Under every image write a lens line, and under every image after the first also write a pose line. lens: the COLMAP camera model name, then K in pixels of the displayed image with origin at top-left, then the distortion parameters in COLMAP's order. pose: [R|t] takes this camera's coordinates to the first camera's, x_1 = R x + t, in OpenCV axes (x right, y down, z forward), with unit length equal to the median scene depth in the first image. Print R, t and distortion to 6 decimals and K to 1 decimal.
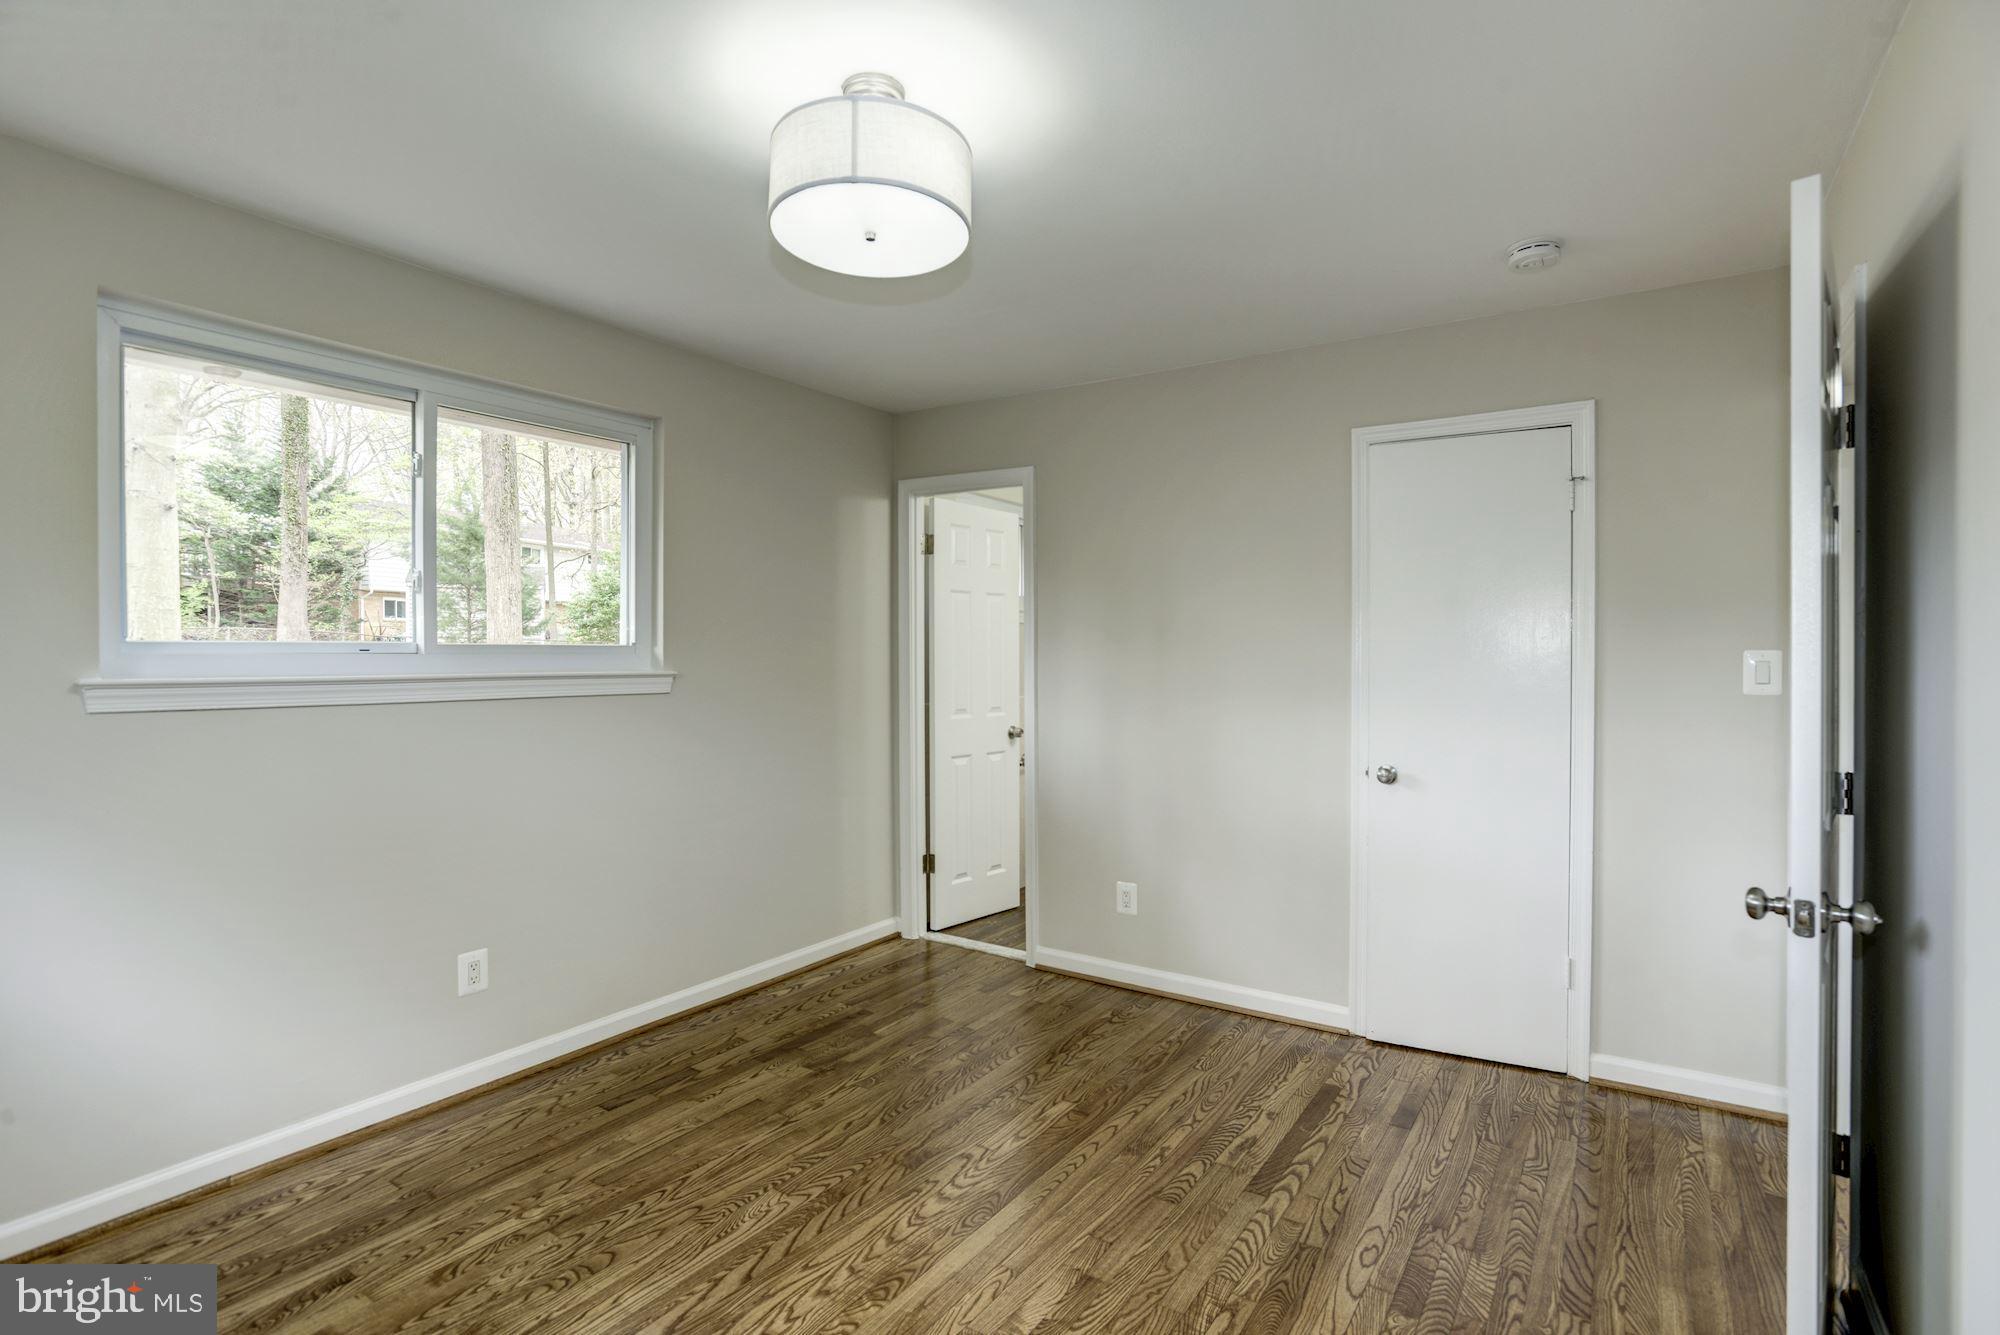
lens RADIAL K [[995.9, 0, 989.9], [0, 995.9, 665.0], [0, 0, 1]] dist [-0.056152, 0.029603]
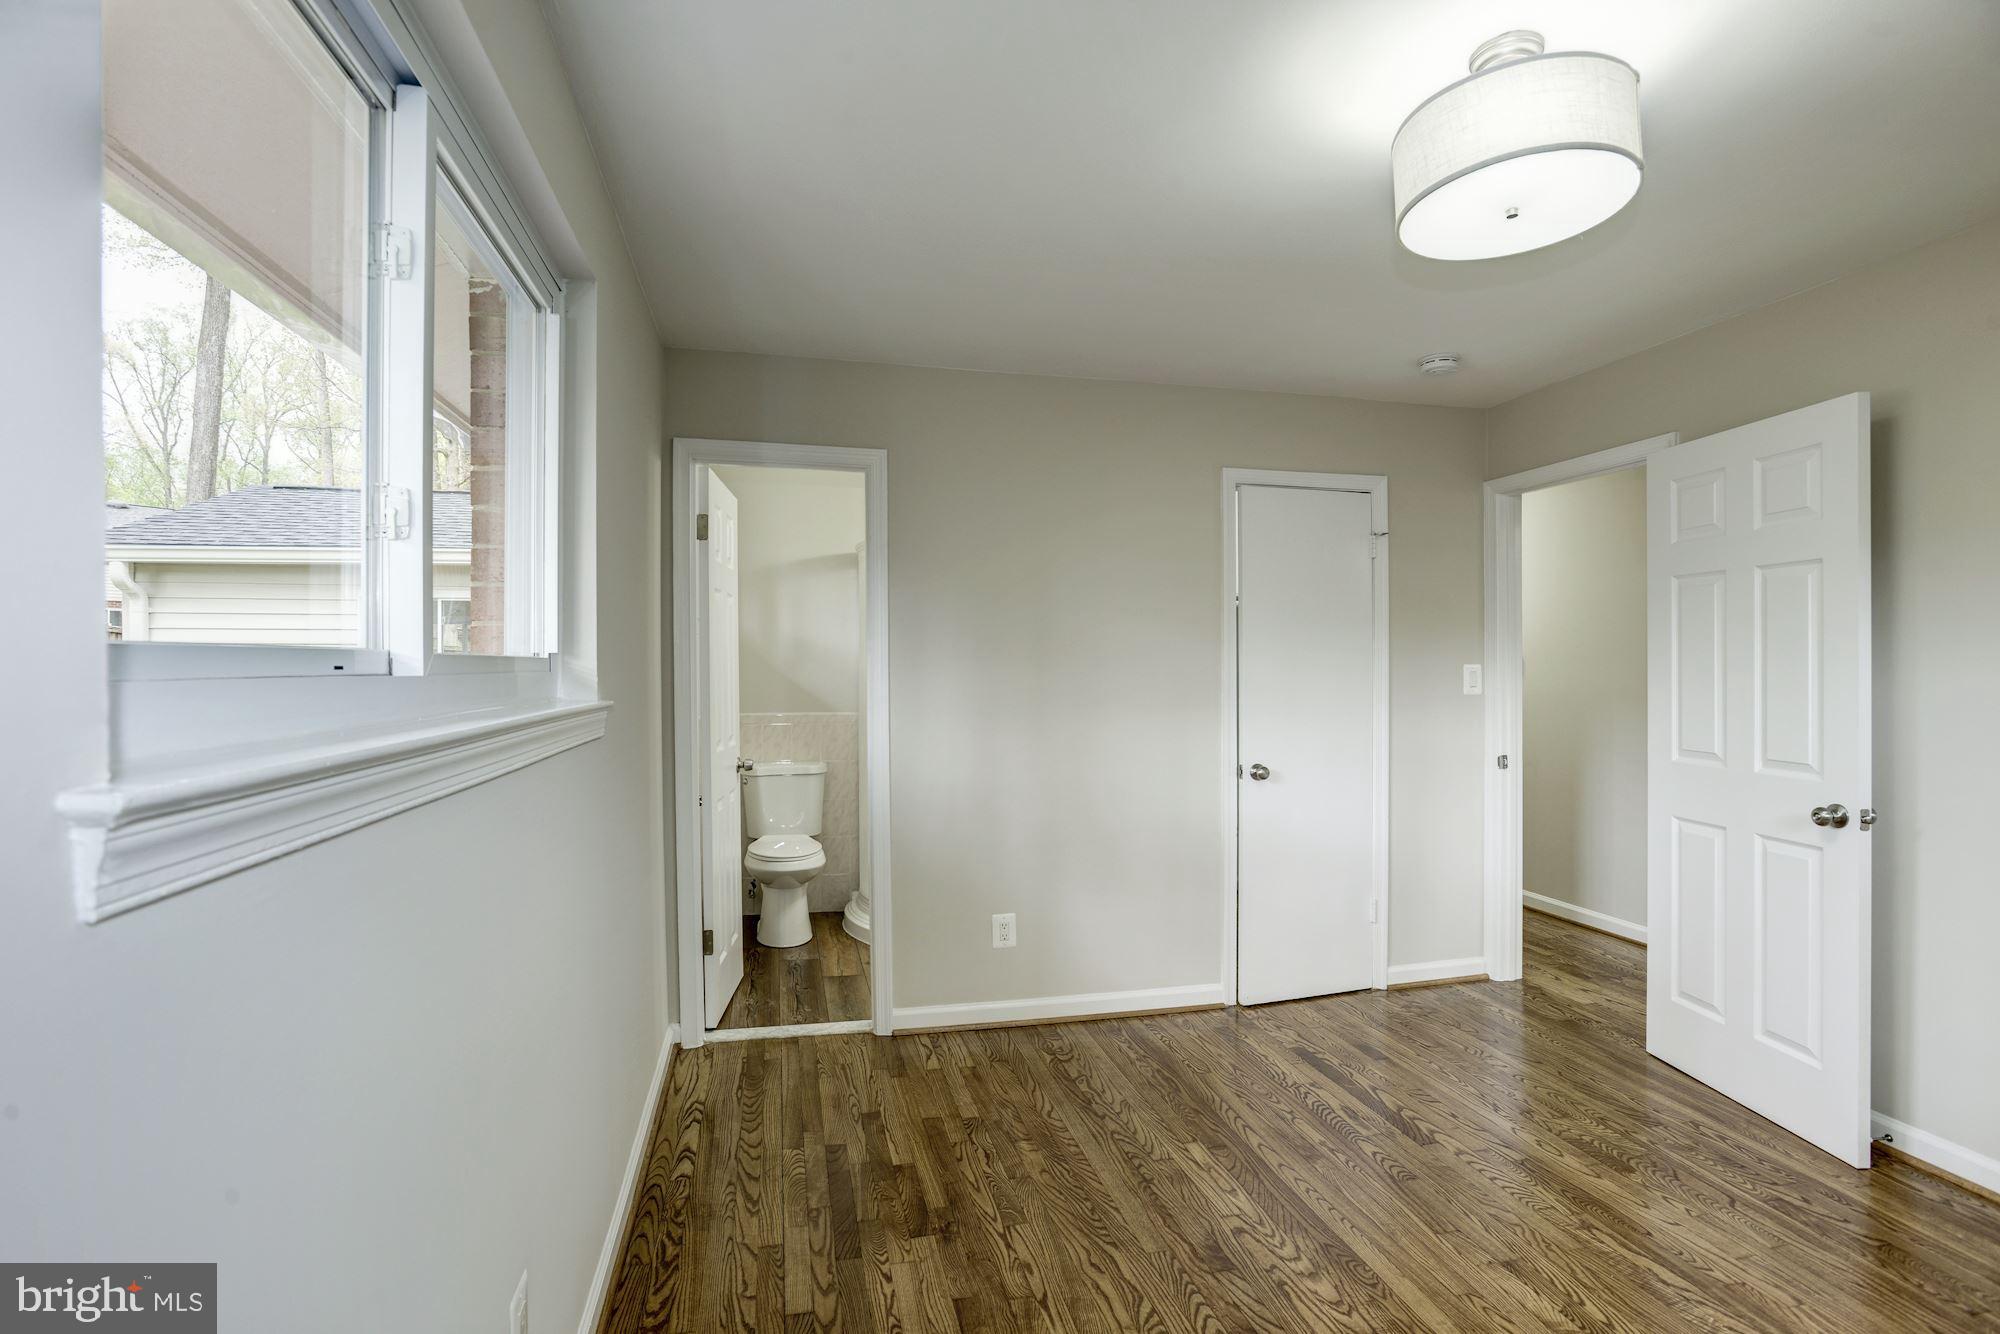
lens RADIAL K [[995.9, 0, 989.9], [0, 995.9, 664.5], [0, 0, 1]] dist [-0.056152, 0.029603]
pose [[0.667513, -0.002974, 0.744593, -0.684328], [0.012635, 0.999893, -0.007334, -0.010169], [-0.744491, 0.014304, 0.667479, 0.464171]]
